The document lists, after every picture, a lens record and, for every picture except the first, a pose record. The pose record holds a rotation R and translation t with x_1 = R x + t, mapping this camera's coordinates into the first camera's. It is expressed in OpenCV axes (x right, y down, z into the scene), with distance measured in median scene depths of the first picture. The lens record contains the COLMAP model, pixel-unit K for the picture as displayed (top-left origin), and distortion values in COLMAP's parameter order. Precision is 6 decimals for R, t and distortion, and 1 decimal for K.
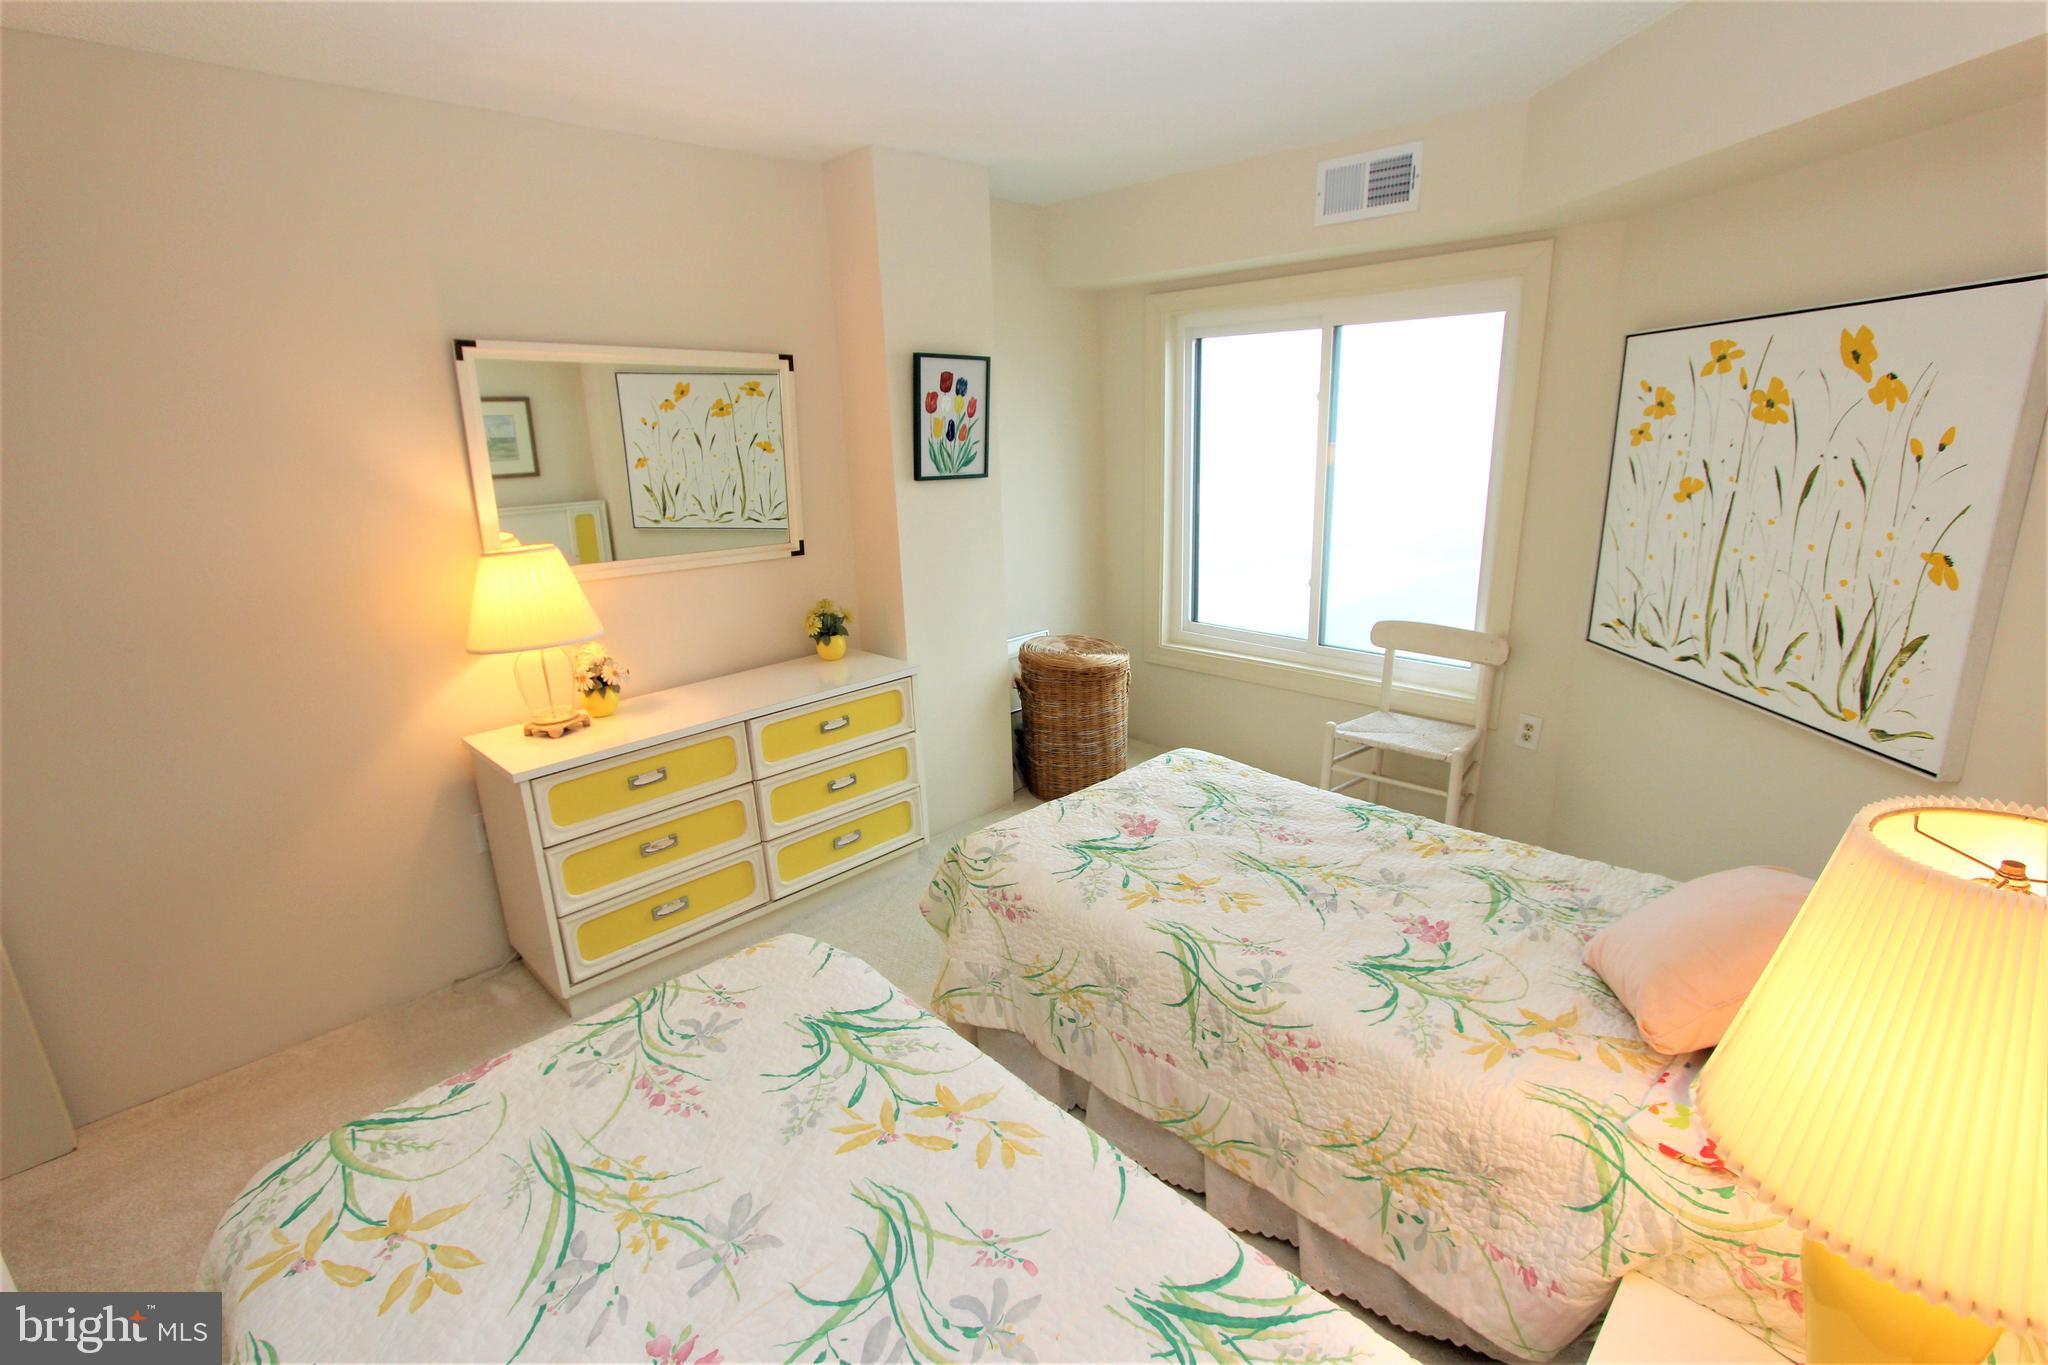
lens RADIAL K [[947.4, 0, 1024.6], [0, 947.4, 675.2], [0, 0, 1]] dist [-0.021004, 0.004870]
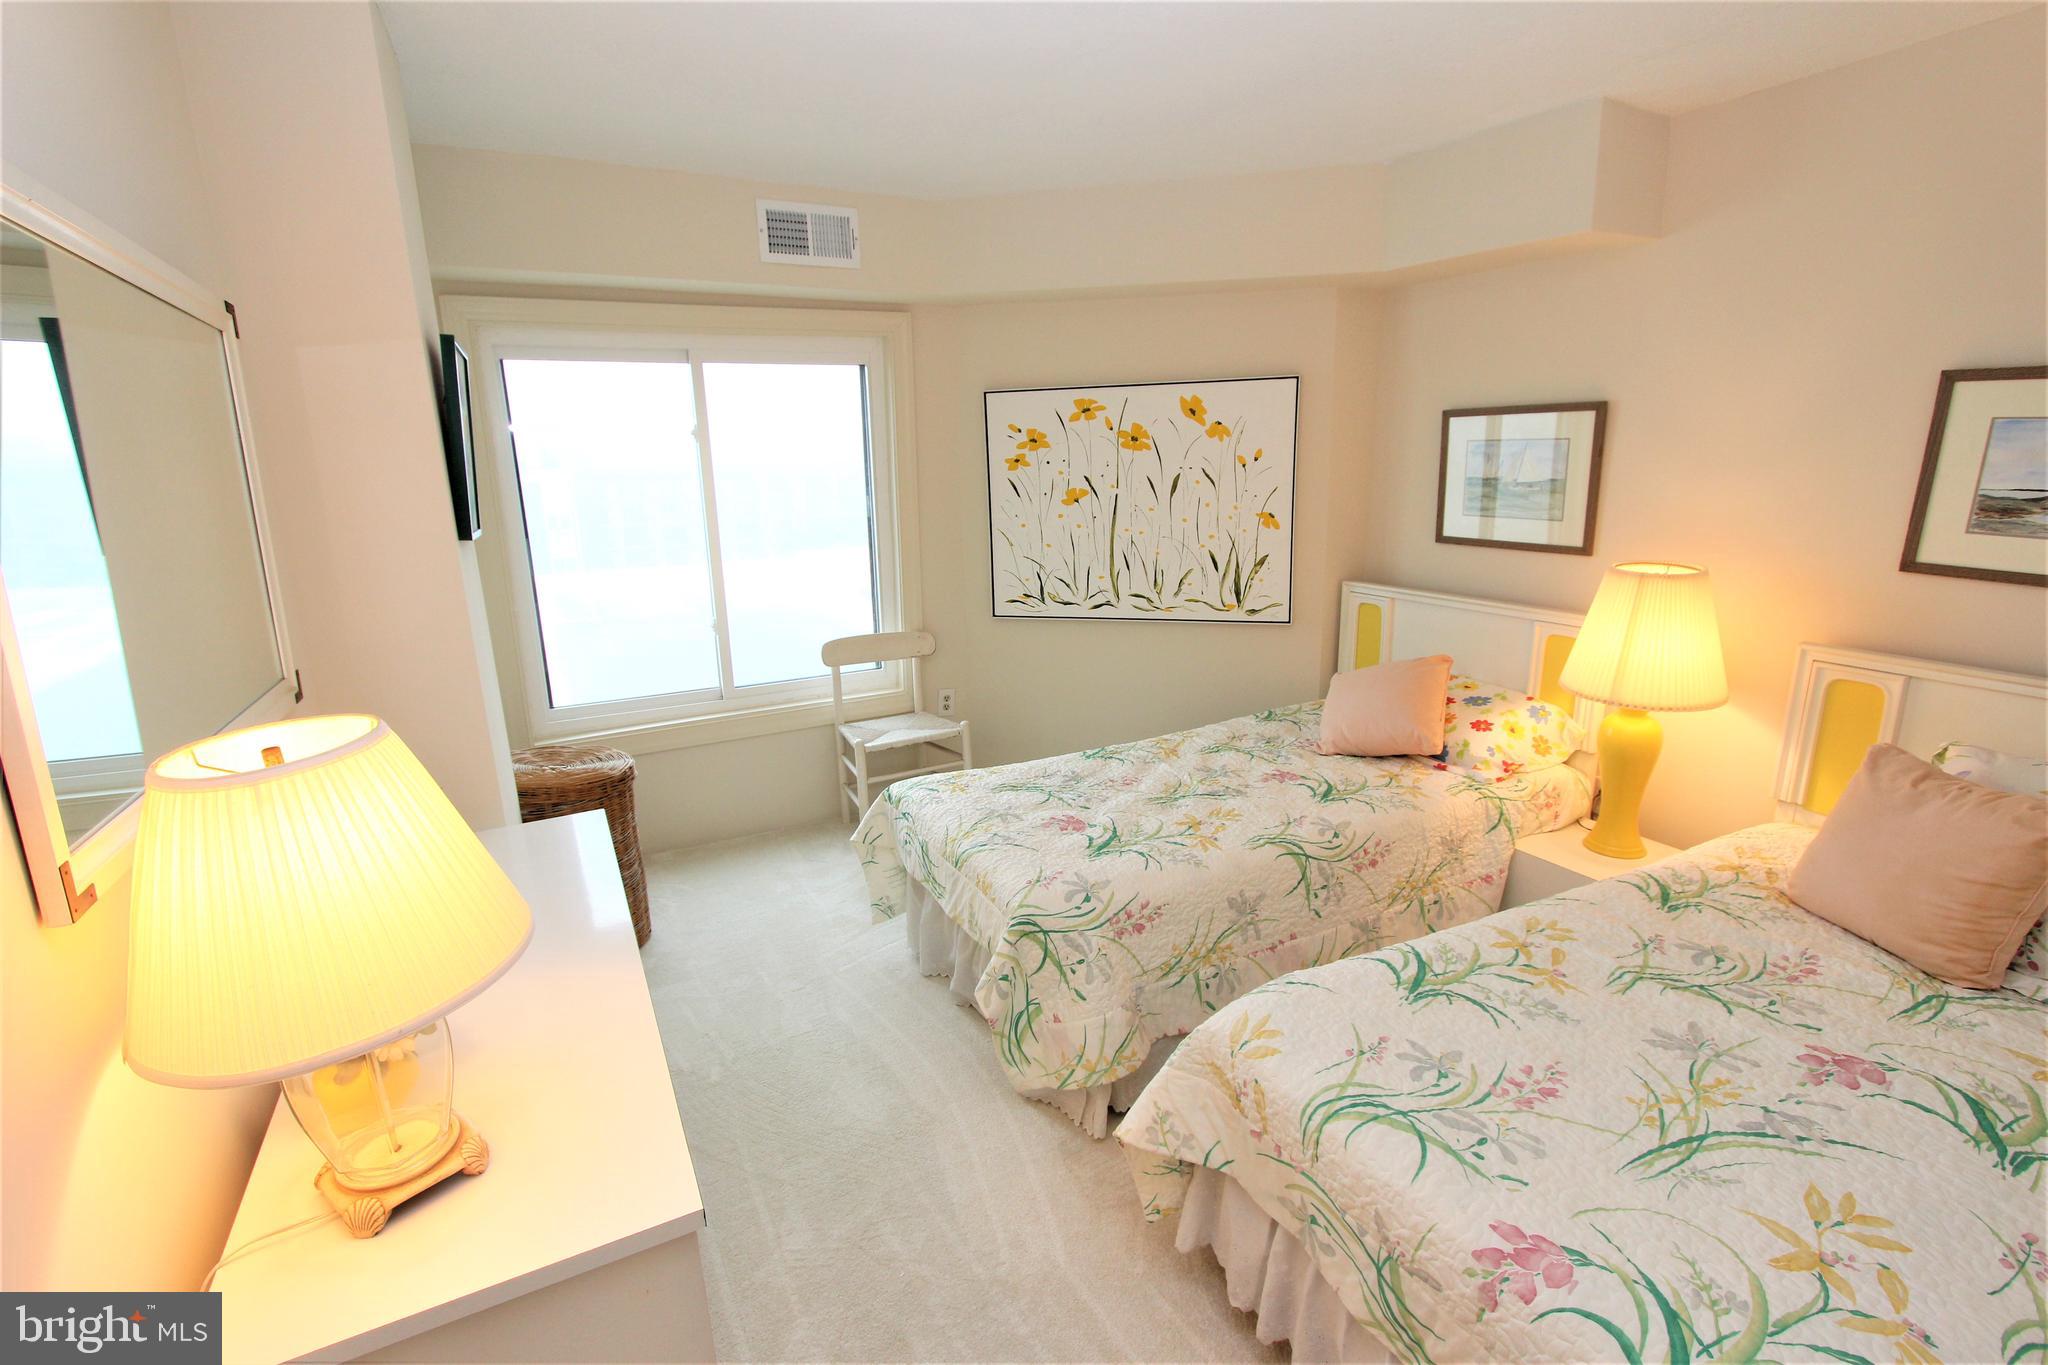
lens RADIAL K [[947.4, 0, 1020.6], [0, 947.4, 685.3], [0, 0, 1]] dist [-0.021004, 0.004870]
pose [[0.299029, -0.211110, 0.930599, -0.975889], [0.268048, 0.954538, 0.130409, -0.160163], [-0.915823, 0.210450, 0.342022, 0.768025]]
